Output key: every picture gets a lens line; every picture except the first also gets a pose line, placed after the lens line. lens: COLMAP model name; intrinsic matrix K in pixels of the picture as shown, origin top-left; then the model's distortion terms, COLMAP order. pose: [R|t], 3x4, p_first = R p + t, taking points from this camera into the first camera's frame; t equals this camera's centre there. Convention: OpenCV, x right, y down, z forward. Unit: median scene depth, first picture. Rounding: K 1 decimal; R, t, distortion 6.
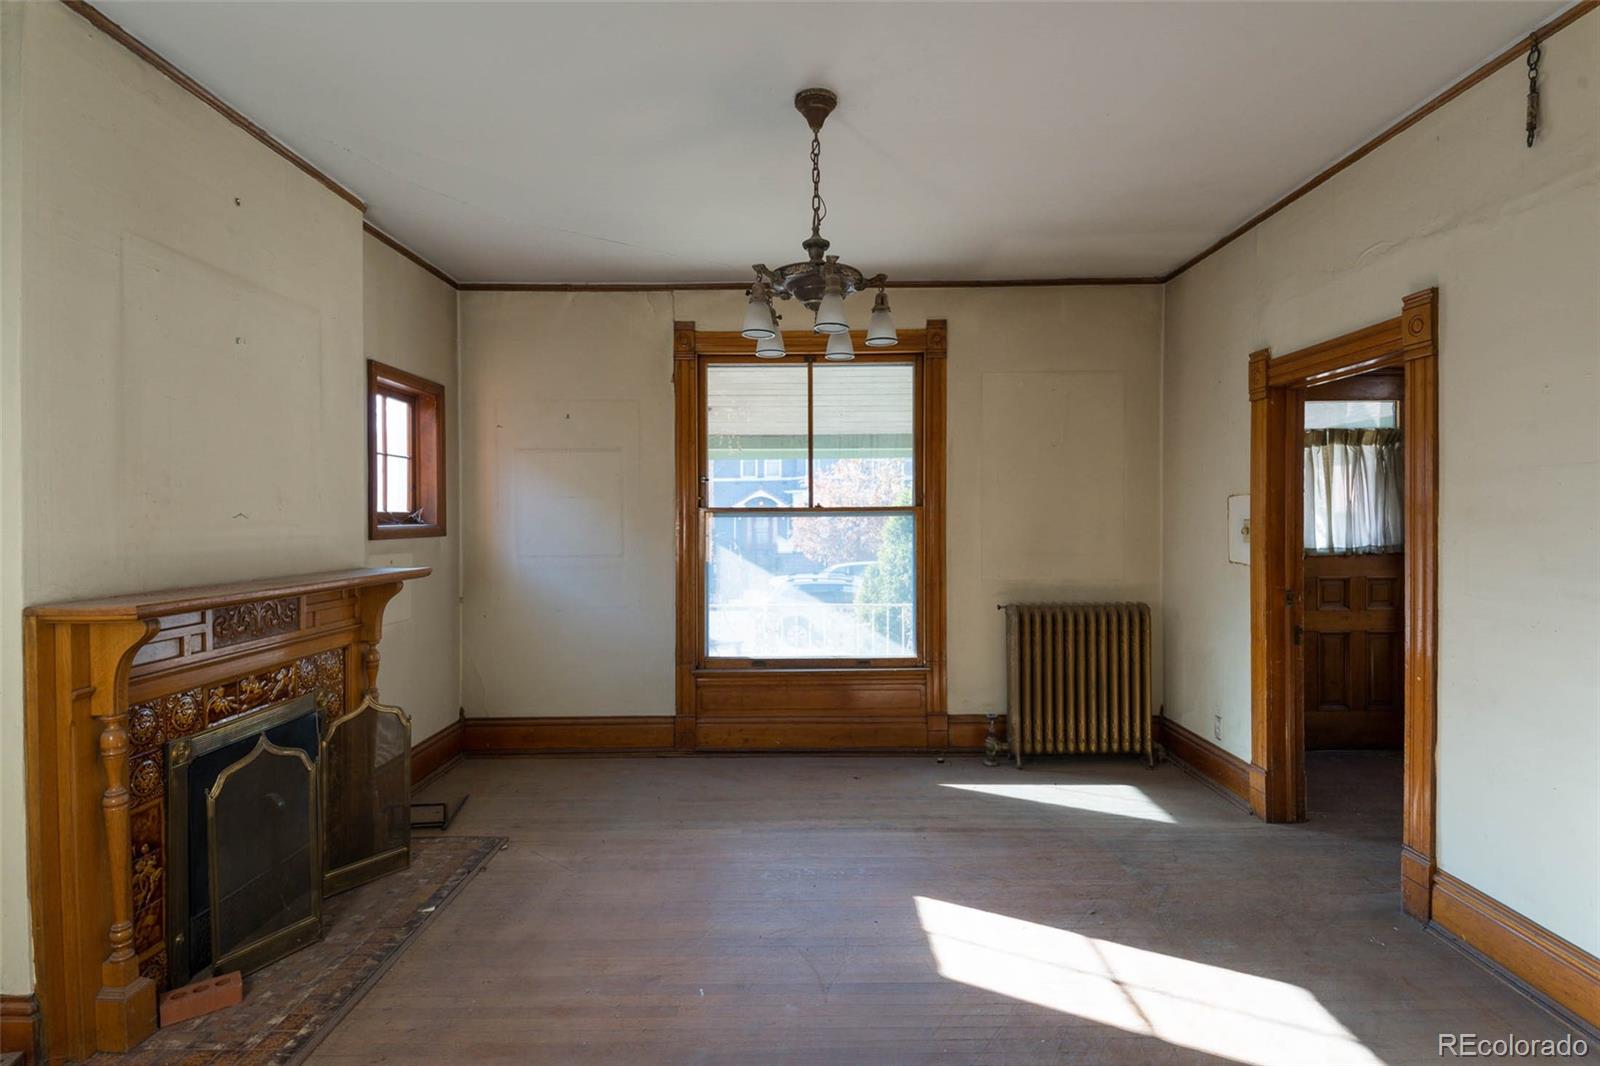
lens RADIAL K [[787.4, 0, 800.0], [0, 787.4, 533.0], [0, 0, 1]] dist [0.033867, -0.029848]
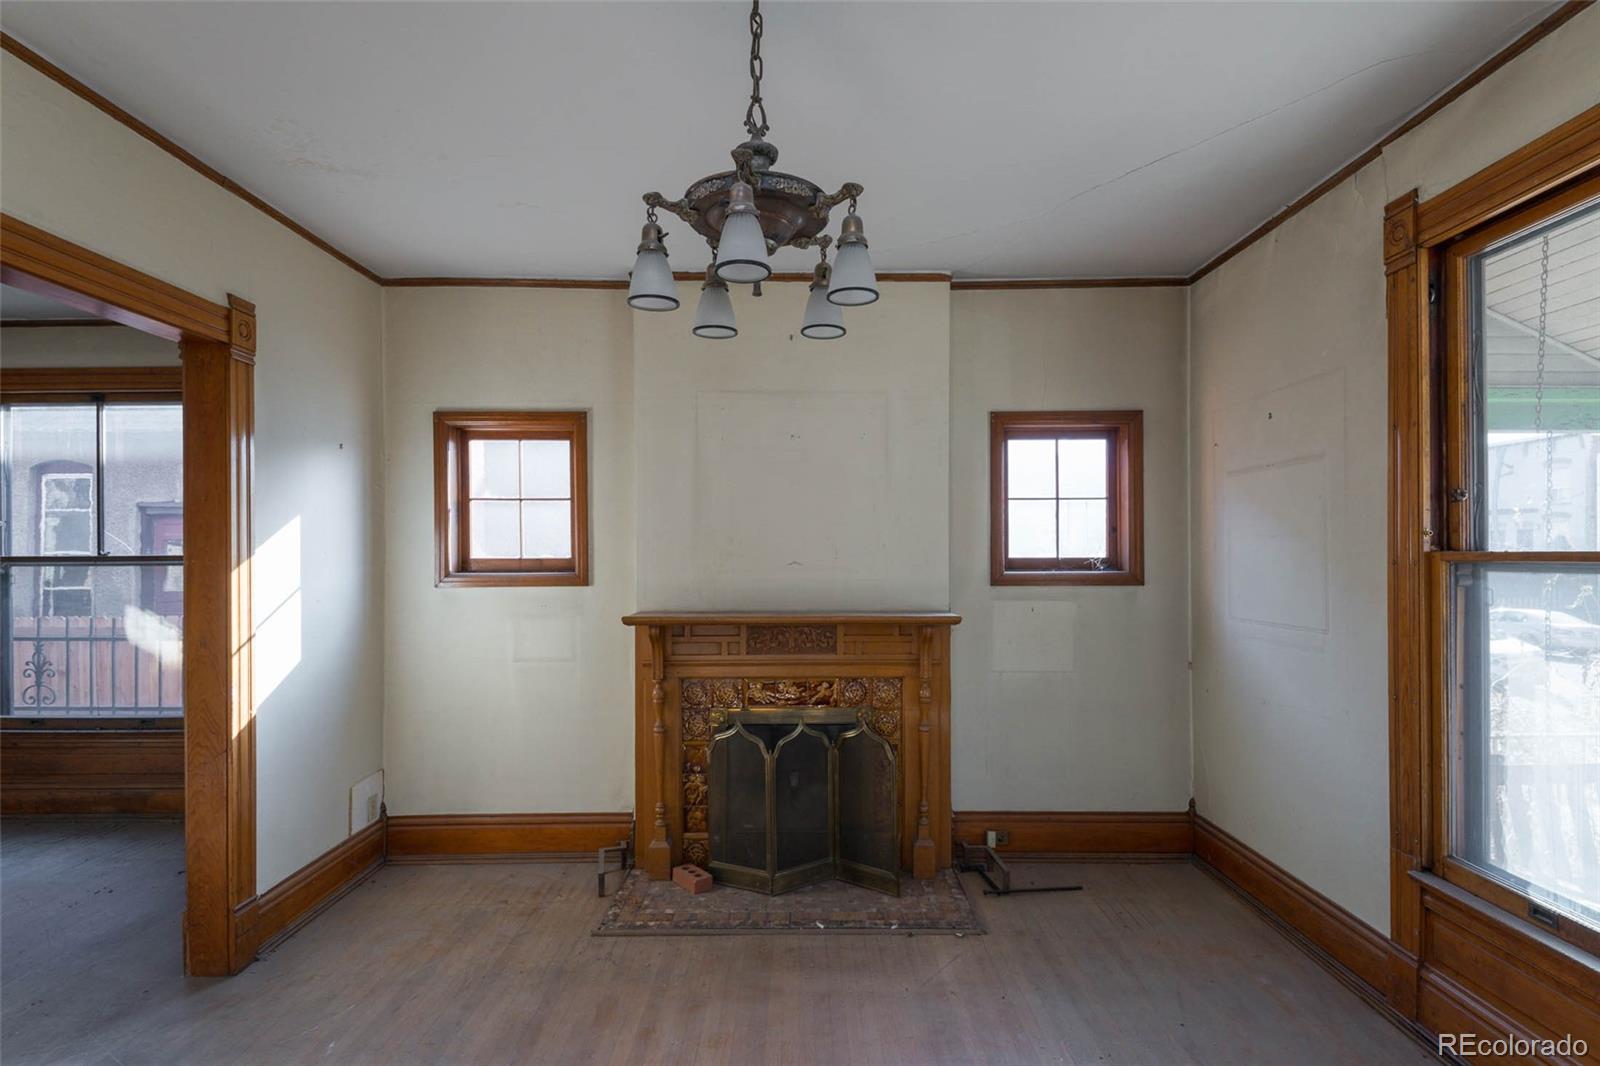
lens RADIAL K [[751.3, 0, 799.9], [0, 751.3, 553.8], [0, 0, 1]] dist [-0.000978, -0.000602]
pose [[-0.003600, -0.000058, -0.999994, 0.523176], [-0.018243, 0.999834, 0.000008, -0.033979], [0.999827, 0.018243, -0.003601, 0.893704]]
